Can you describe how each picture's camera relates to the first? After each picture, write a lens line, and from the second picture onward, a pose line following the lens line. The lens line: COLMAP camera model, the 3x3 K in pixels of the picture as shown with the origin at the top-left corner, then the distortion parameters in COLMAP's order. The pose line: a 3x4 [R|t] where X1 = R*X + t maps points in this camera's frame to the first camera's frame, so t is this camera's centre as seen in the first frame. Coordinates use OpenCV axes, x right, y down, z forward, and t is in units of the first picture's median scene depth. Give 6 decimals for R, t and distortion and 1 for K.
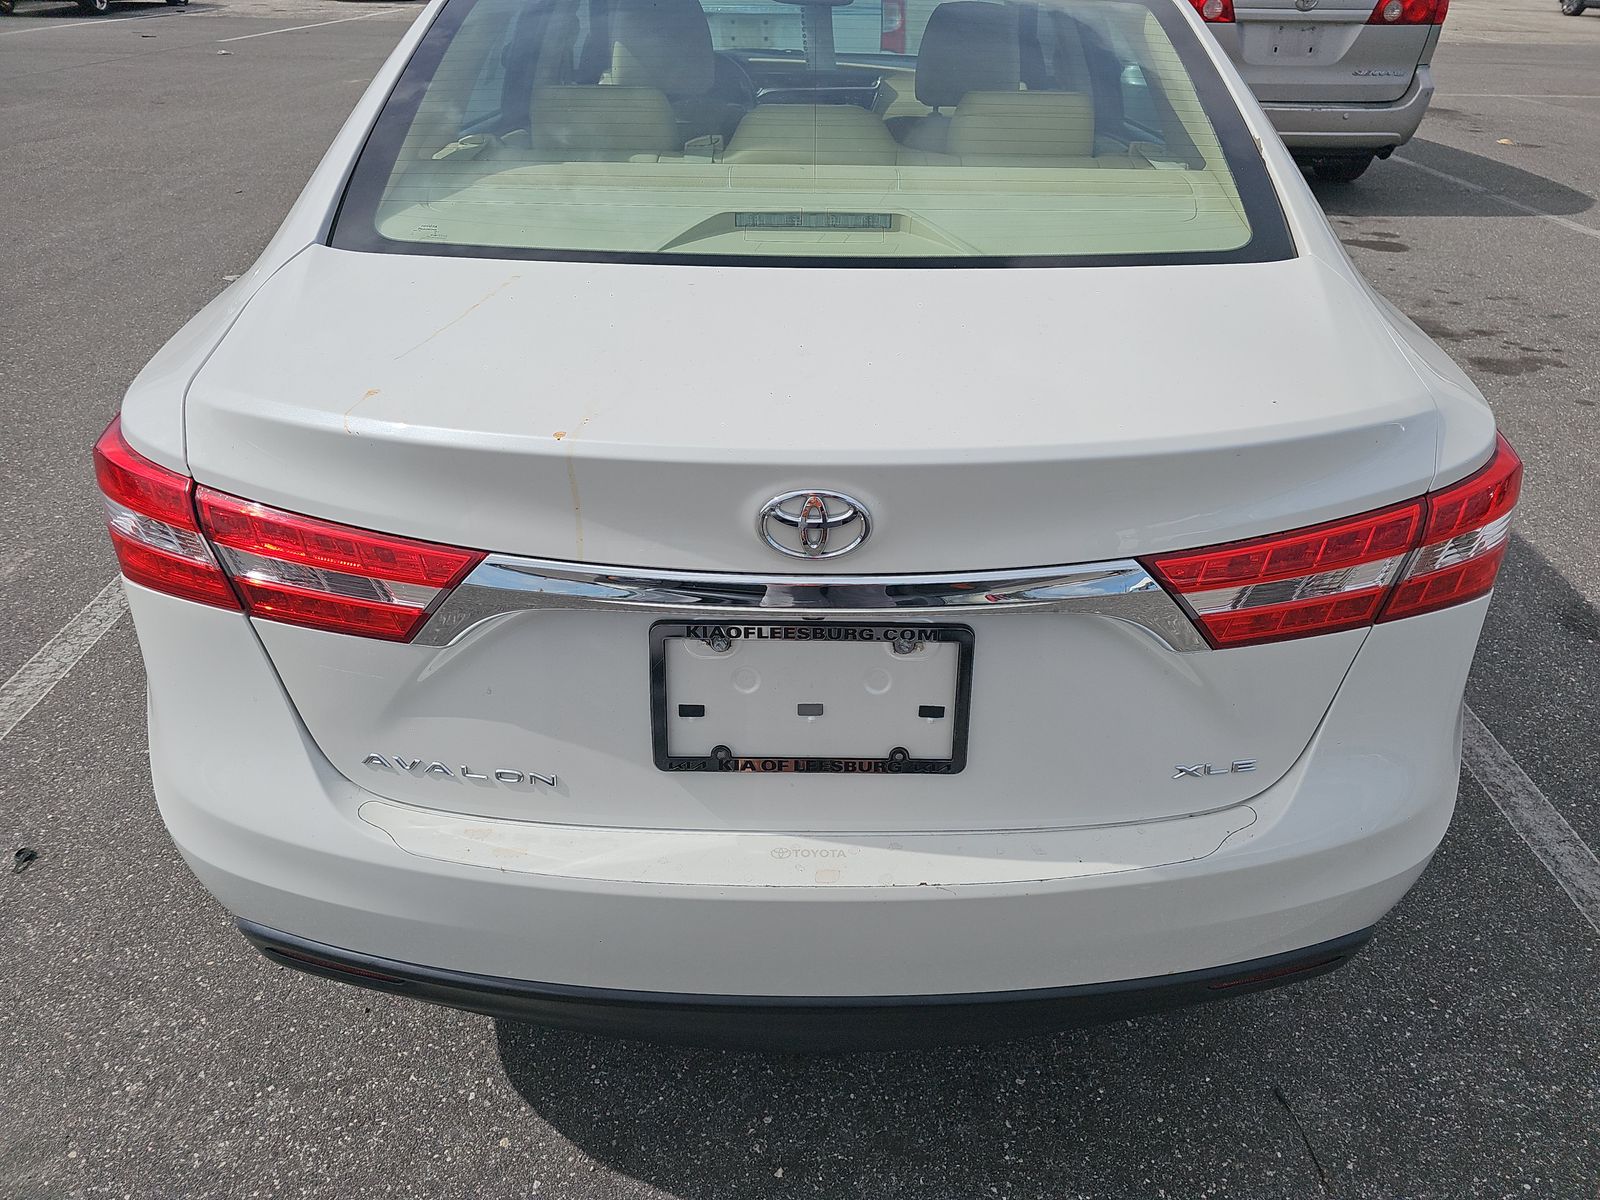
lens RADIAL K [[1058.7, 0, 819.7], [0, 1058.7, 609.1], [0, 0, 1]] dist [0.022333, -0.014177]
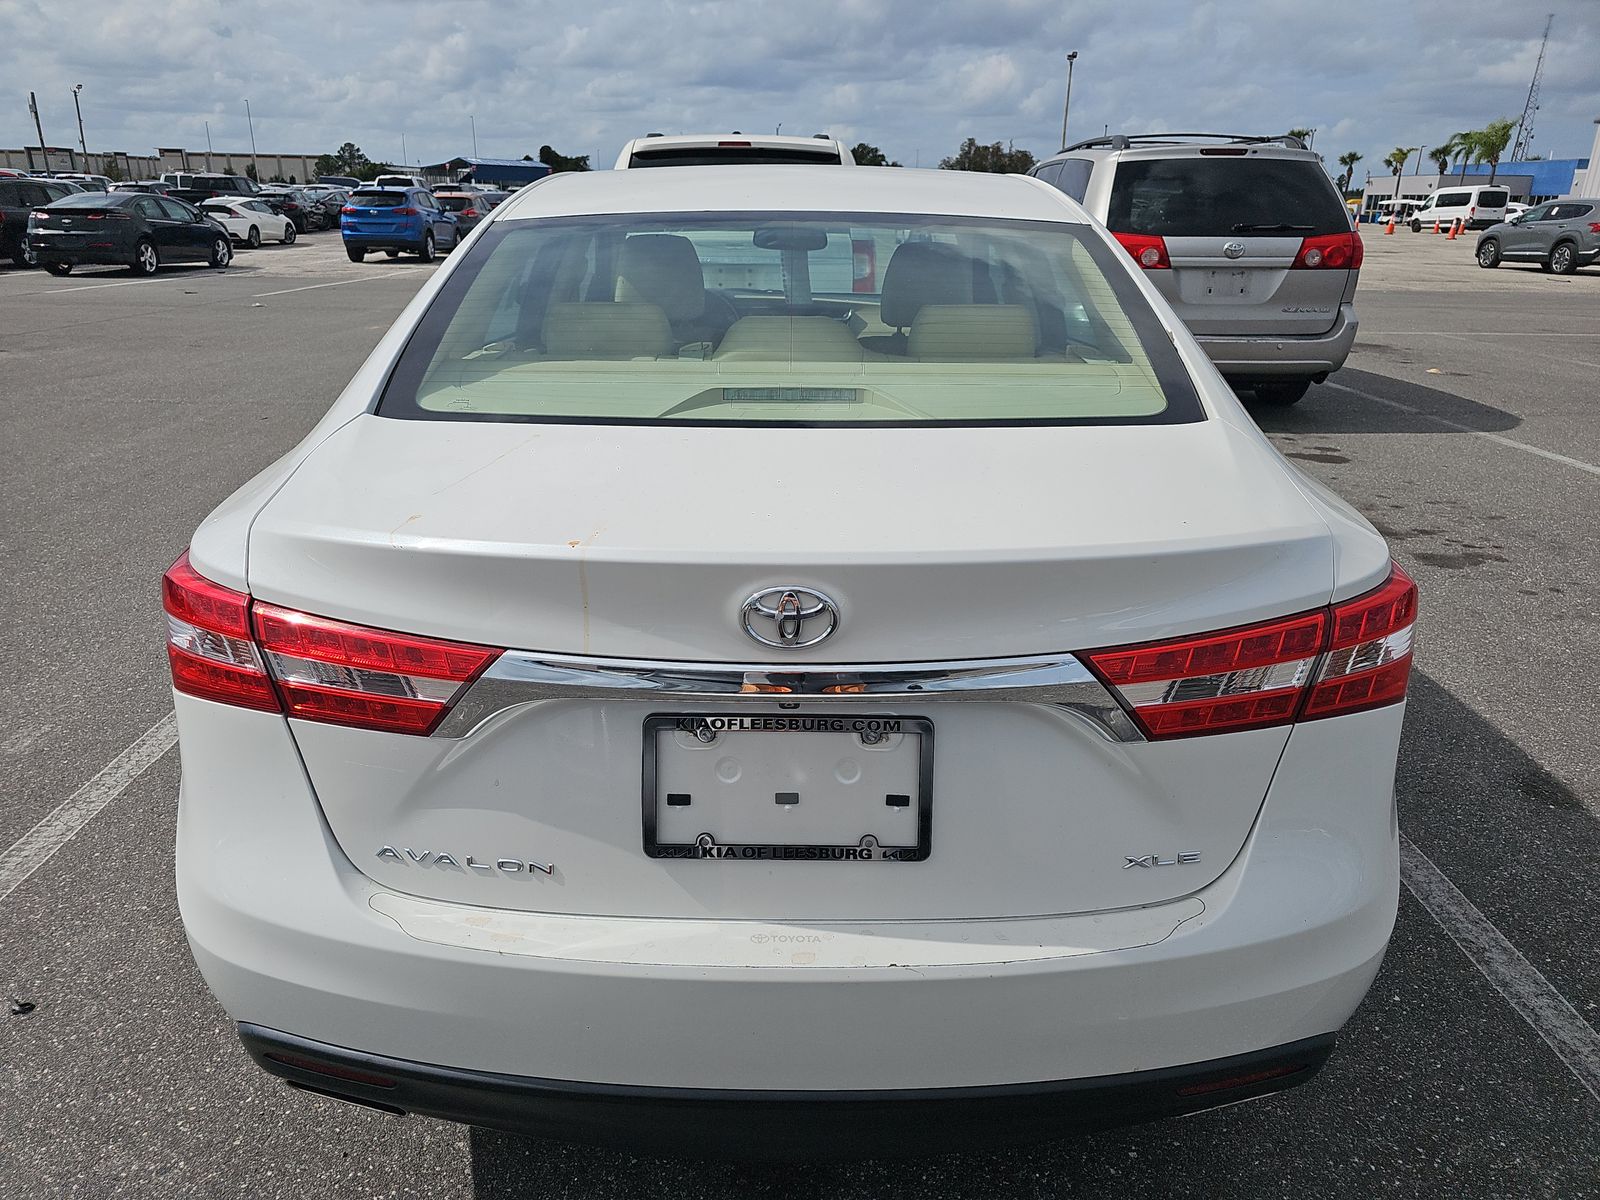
lens RADIAL K [[1058.7, 0, 790.1], [0, 1058.7, 616.6], [0, 0, 1]] dist [0.022333, -0.014177]
pose [[0.999947, -0.003986, -0.009543, 0.003988], [0.002038, 0.980606, -0.195980, 0.089349], [0.010139, 0.195950, 0.980561, -0.083367]]
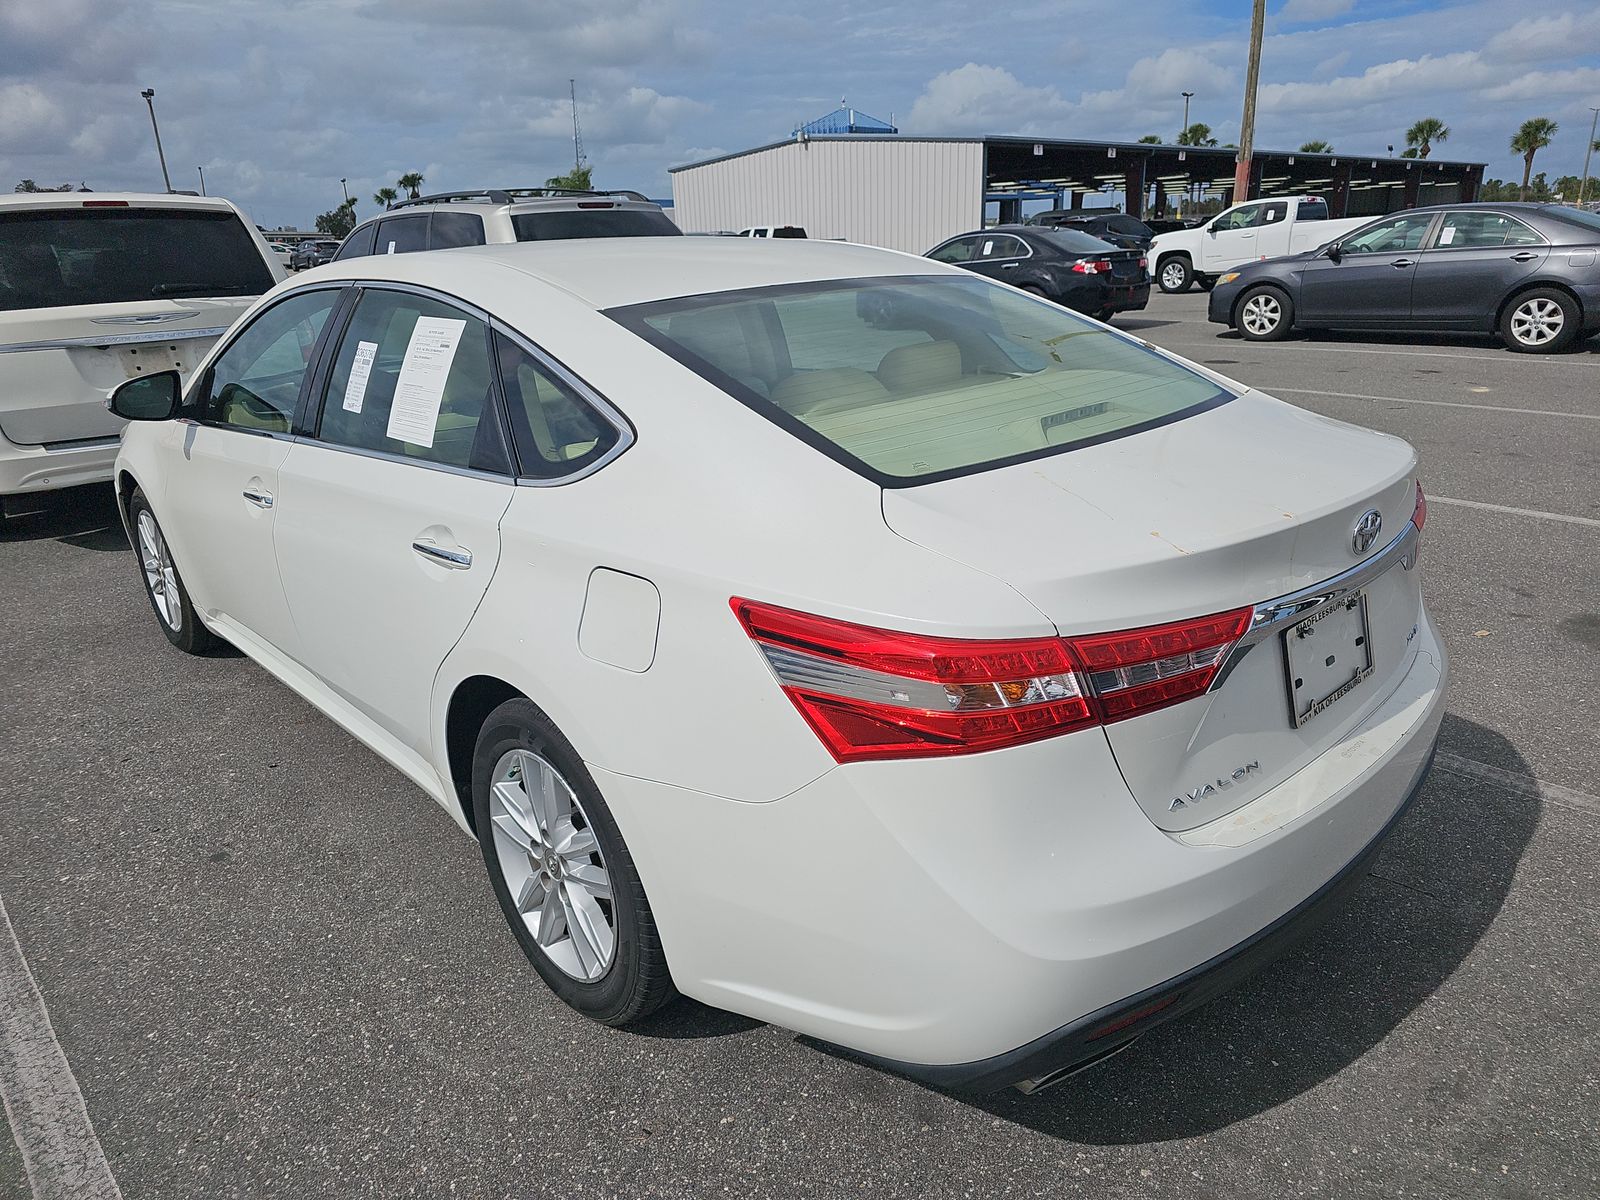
lens RADIAL K [[1058.7, 0, 802.9], [0, 1058.7, 598.2], [0, 0, 1]] dist [0.022333, -0.014177]
pose [[0.732610, -0.259223, 0.629354, -1.167728], [0.402638, 0.910556, -0.093651, -0.121520], [-0.548785, 0.322011, 0.771455, 0.095452]]
